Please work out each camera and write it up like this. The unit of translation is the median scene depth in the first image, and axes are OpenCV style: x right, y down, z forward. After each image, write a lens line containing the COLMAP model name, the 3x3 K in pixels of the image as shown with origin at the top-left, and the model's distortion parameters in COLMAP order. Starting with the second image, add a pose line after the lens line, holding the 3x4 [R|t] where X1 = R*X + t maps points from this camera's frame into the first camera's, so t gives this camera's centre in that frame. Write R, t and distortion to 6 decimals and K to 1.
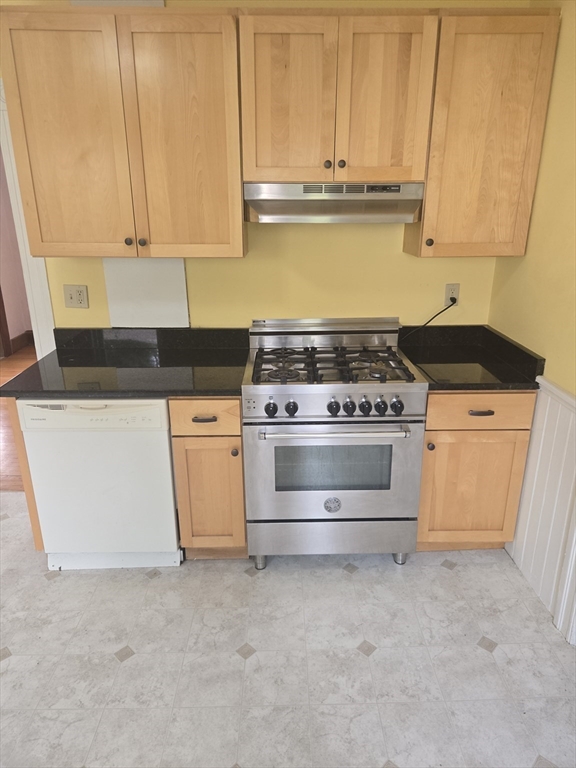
lens RADIAL K [[515.6, 0, 288.2], [0, 515.6, 385.0], [0, 0, 1]] dist [0.073226, -0.060105]
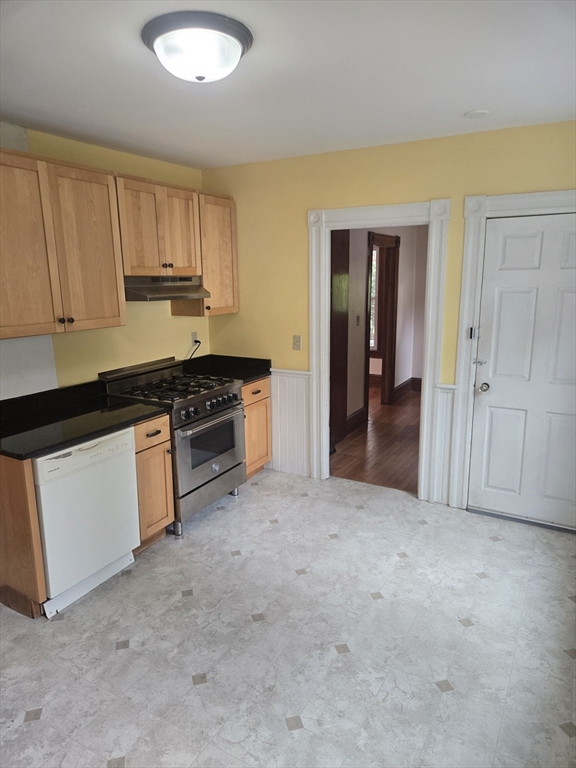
lens RADIAL K [[515.6, 0, 288.2], [0, 515.6, 385.0], [0, 0, 1]] dist [0.073226, -0.060105]
pose [[0.505156, -0.186846, 0.842559, -1.175732], [0.290095, 0.956238, 0.038128, -0.010322], [-0.812811, 0.225162, 0.537253, -0.117991]]
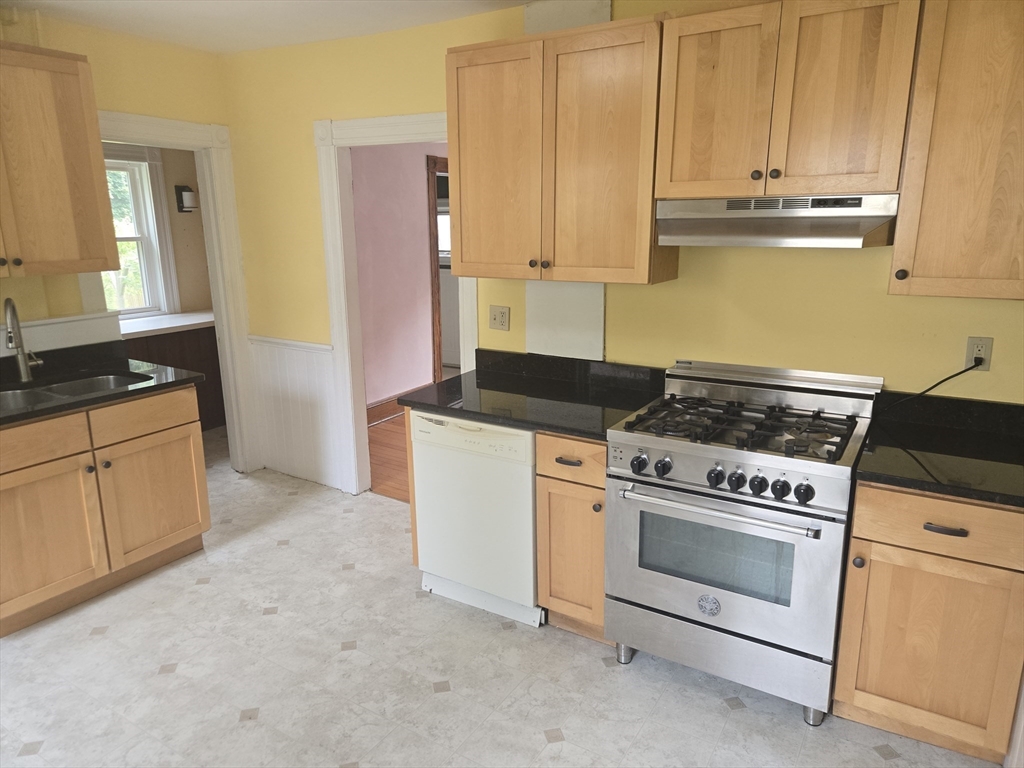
lens RADIAL K [[687.5, 0, 508.2], [0, 687.5, 390.8], [0, 0, 1]] dist [0.073226, -0.060105]
pose [[0.839997, 0.126643, -0.527605, 0.357343], [-0.169315, 0.985005, -0.033131, 0.003670], [0.515497, 0.117161, 0.848844, -0.066731]]
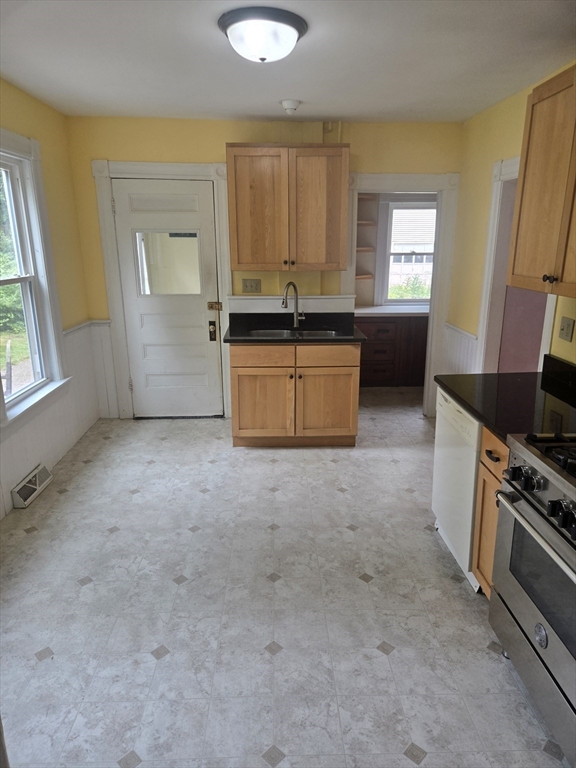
lens RADIAL K [[515.6, 0, 288.2], [0, 515.6, 385.0], [0, 0, 1]] dist [0.073226, -0.060105]
pose [[0.011038, 0.264691, -0.964270, 0.754845], [-0.322990, 0.913580, 0.247080, -0.175600], [0.946338, 0.308722, 0.095577, 0.497993]]
